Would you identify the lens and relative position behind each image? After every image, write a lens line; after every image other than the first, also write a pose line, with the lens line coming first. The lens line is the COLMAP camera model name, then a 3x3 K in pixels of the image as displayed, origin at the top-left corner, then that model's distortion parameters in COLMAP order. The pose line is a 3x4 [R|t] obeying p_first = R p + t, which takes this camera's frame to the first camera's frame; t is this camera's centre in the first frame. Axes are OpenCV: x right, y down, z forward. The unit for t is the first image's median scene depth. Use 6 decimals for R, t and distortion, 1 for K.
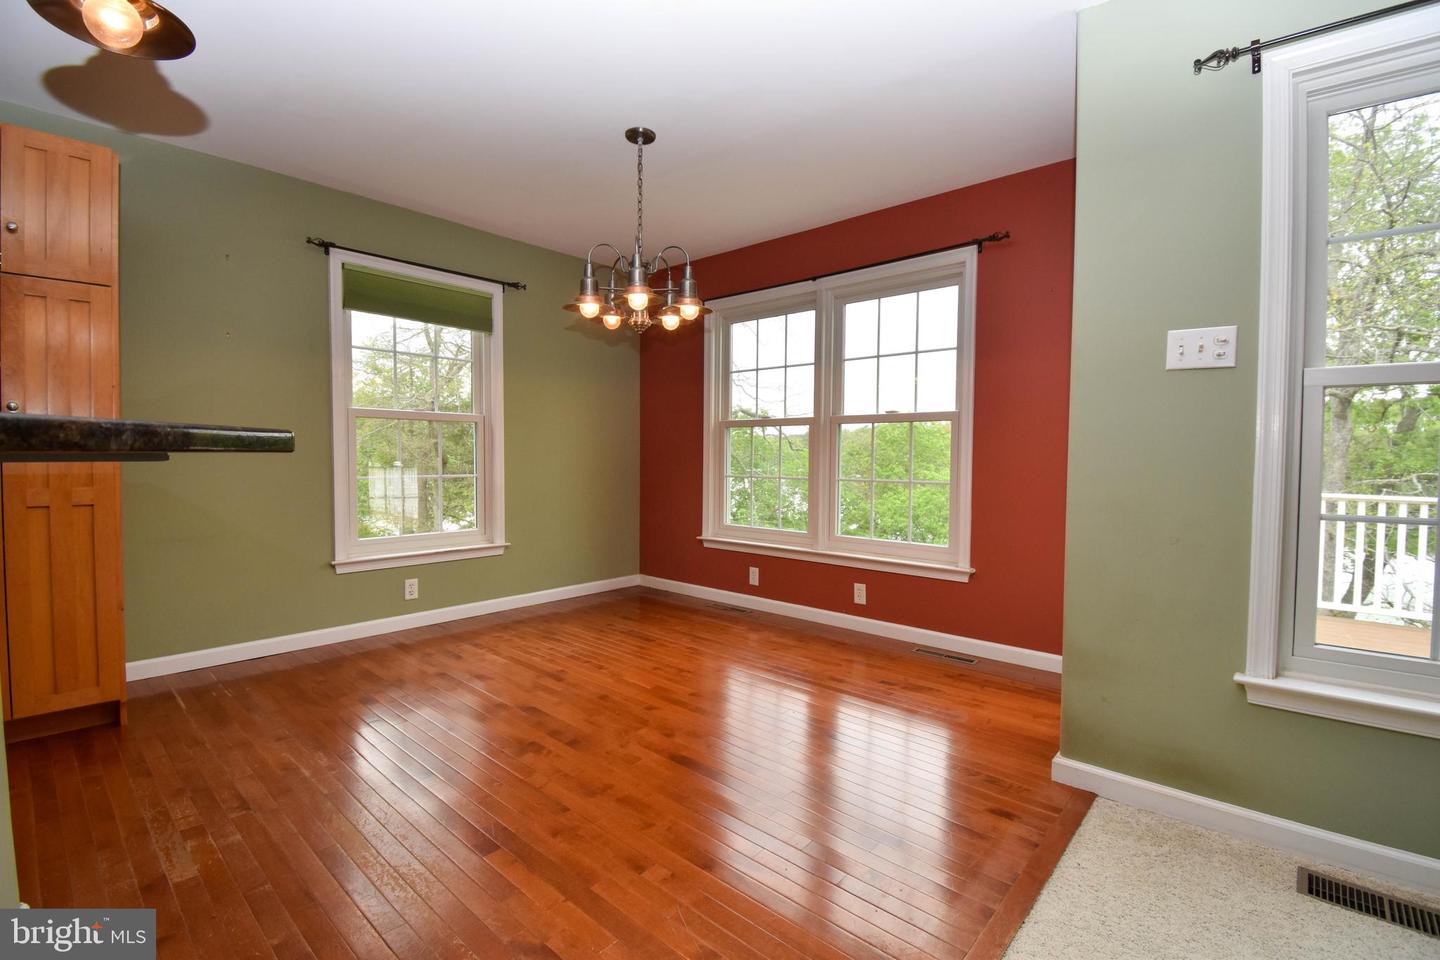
lens RADIAL K [[635.5, 0, 720.0], [0, 635.5, 480.0], [0, 0, 1]] dist [0.022822, -0.026992]
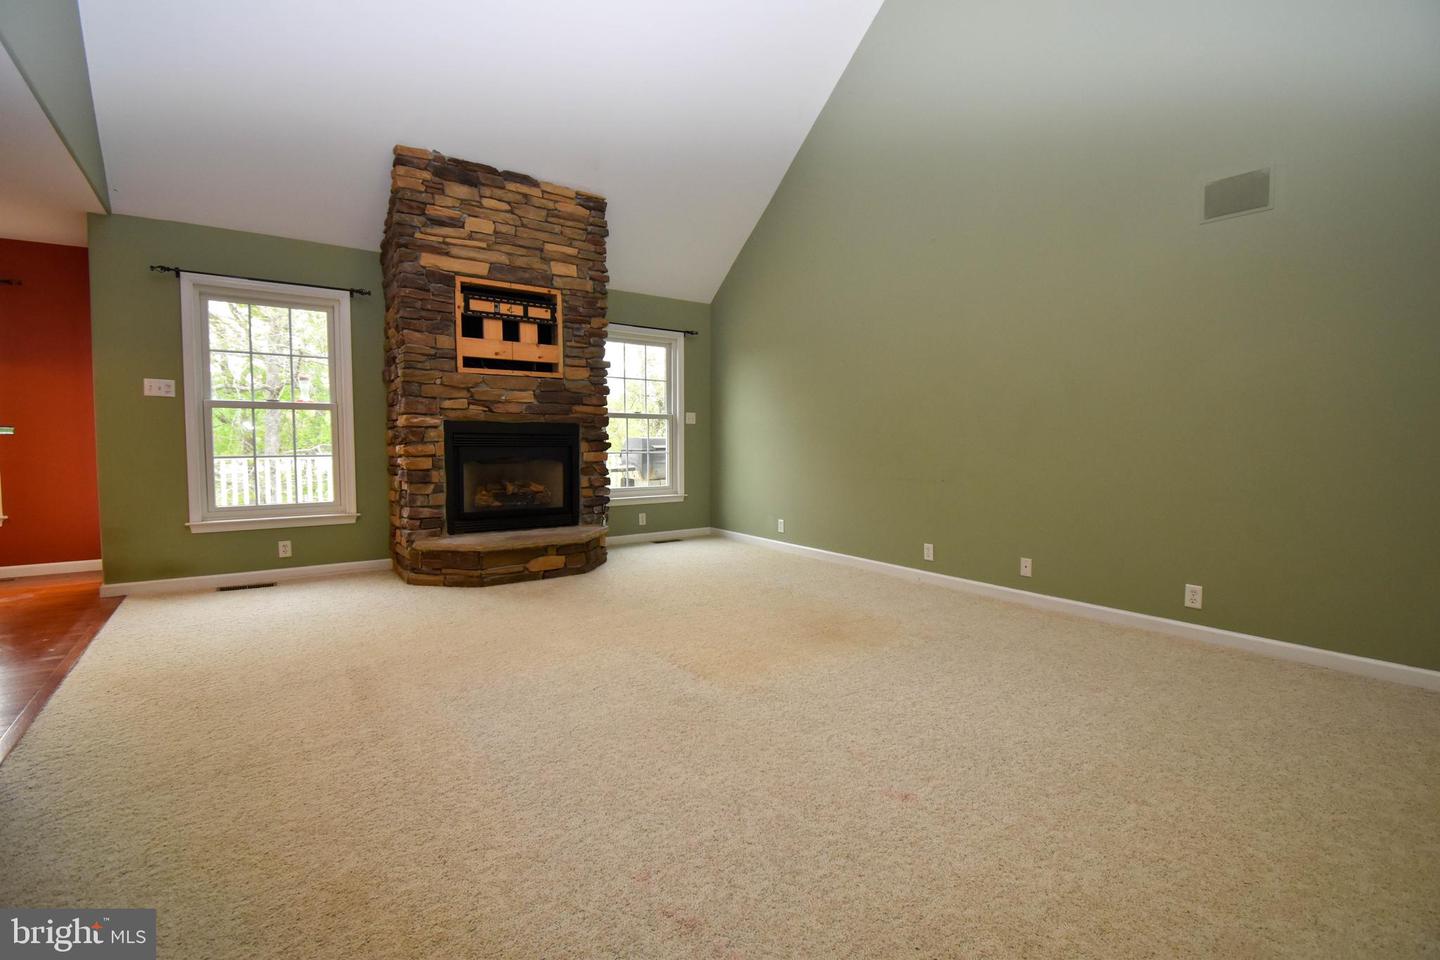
lens RADIAL K [[646.2, 0, 727.8], [0, 646.2, 478.4], [0, 0, 1]] dist [0.021871, -0.028848]
pose [[0.198729, -0.071219, 0.977463, -0.553241], [0.026862, 0.997377, 0.067208, 0.009694], [-0.979686, 0.012901, 0.200121, -0.713736]]
